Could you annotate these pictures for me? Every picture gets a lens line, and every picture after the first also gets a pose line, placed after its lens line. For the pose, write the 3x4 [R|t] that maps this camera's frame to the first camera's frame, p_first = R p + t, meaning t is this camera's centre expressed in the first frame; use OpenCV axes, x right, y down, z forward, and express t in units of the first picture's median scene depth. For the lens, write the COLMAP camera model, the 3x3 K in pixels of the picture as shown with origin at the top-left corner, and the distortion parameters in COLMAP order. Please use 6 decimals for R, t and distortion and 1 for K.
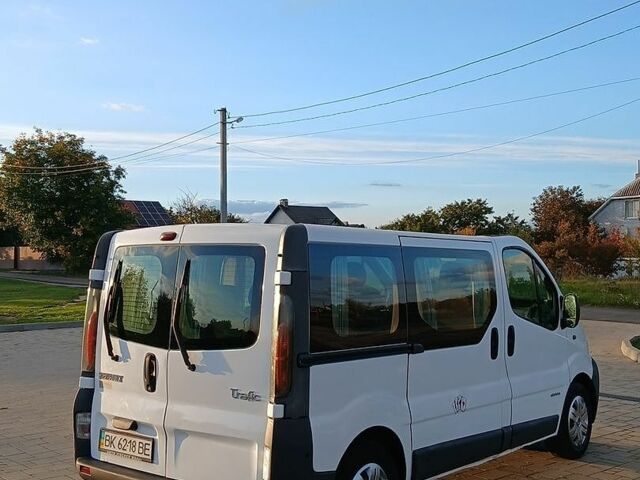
lens RADIAL K [[836.6, 0, 320.0], [0, 836.6, 240.0], [0, 0, 1]] dist [0.116750, -0.100046]
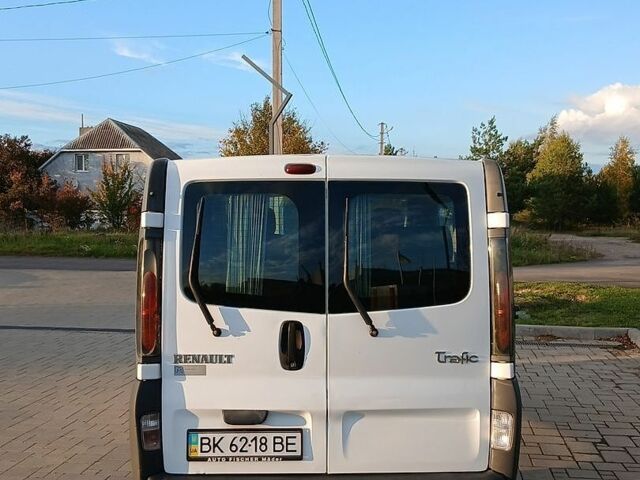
lens RADIAL K [[836.6, 0, 320.0], [0, 836.6, 240.0], [0, 0, 1]] dist [0.116750, -0.100046]
pose [[0.754031, -0.018475, 0.656579, -0.670908], [-0.017327, 0.998697, 0.048001, 0.023411], [-0.656610, -0.047571, 0.752728, 0.403188]]
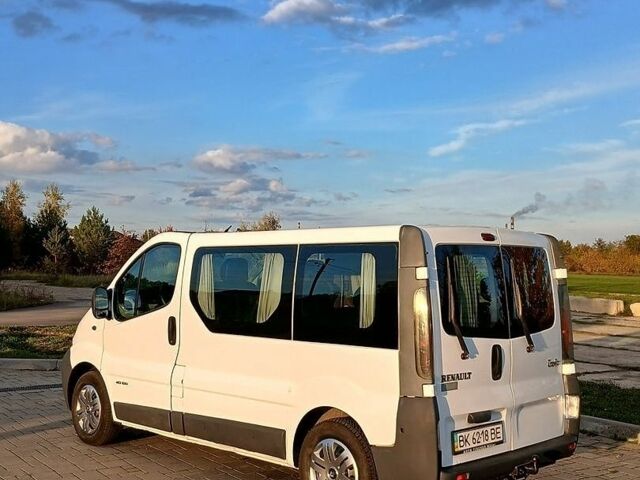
lens RADIAL K [[836.6, 0, 320.0], [0, 836.6, 240.0], [0, 0, 1]] dist [0.116750, -0.100046]
pose [[0.095765, 0.027045, 0.995036, -1.284541], [-0.036886, 0.999041, -0.023604, 0.033279], [-0.994720, -0.034443, 0.096671, 1.106187]]
